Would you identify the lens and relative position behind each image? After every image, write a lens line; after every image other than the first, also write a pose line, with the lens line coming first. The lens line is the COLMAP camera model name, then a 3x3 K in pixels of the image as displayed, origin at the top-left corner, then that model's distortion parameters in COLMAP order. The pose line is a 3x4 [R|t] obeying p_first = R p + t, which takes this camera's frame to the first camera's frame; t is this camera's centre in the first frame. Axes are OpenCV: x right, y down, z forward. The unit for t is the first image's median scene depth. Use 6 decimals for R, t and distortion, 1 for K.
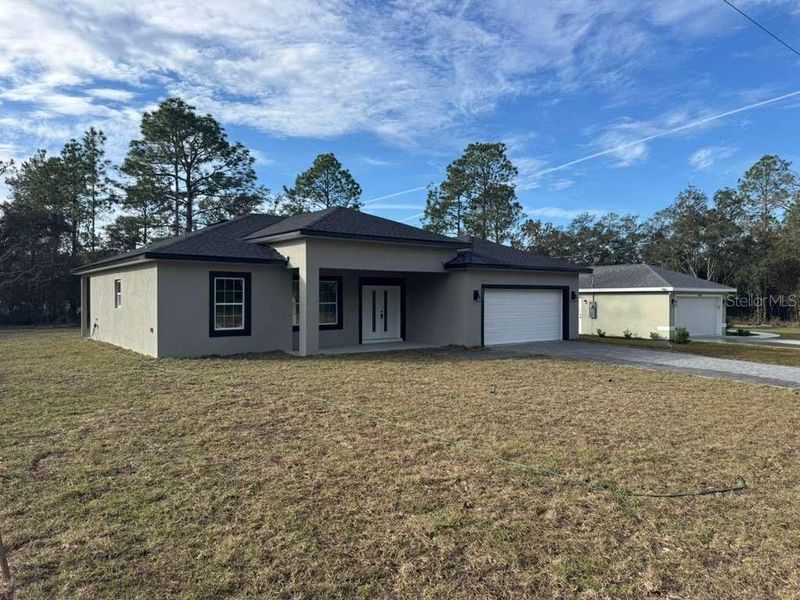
lens RADIAL K [[572.9, 0, 400.0], [0, 572.9, 300.0], [0, 0, 1]] dist [0.027229, -0.002296]
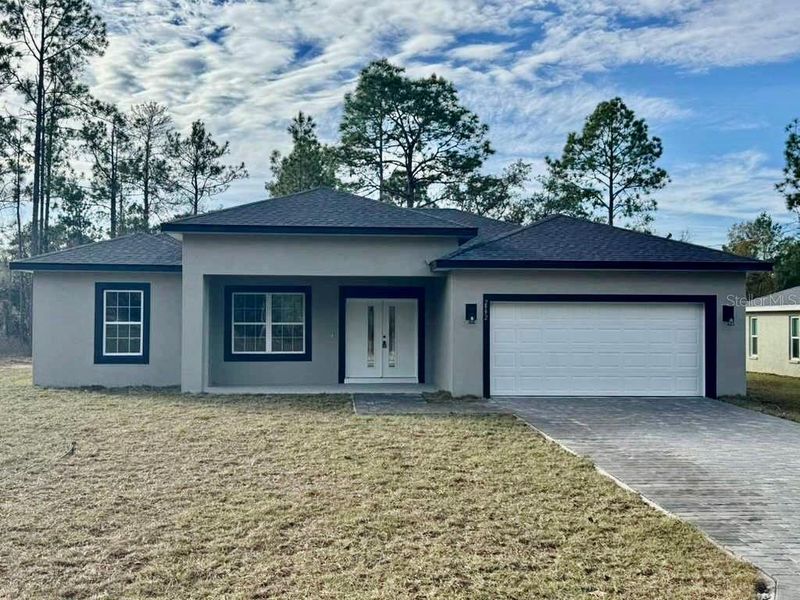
lens RADIAL K [[879.9, 0, 397.9], [0, 879.9, 289.4], [0, 0, 1]] dist [0.189100, -0.005750]
pose [[0.845374, -0.019433, -0.533821, 0.496364], [-0.006788, 0.998867, -0.047111, 0.011631], [0.534131, 0.043450, 0.844284, 0.113796]]
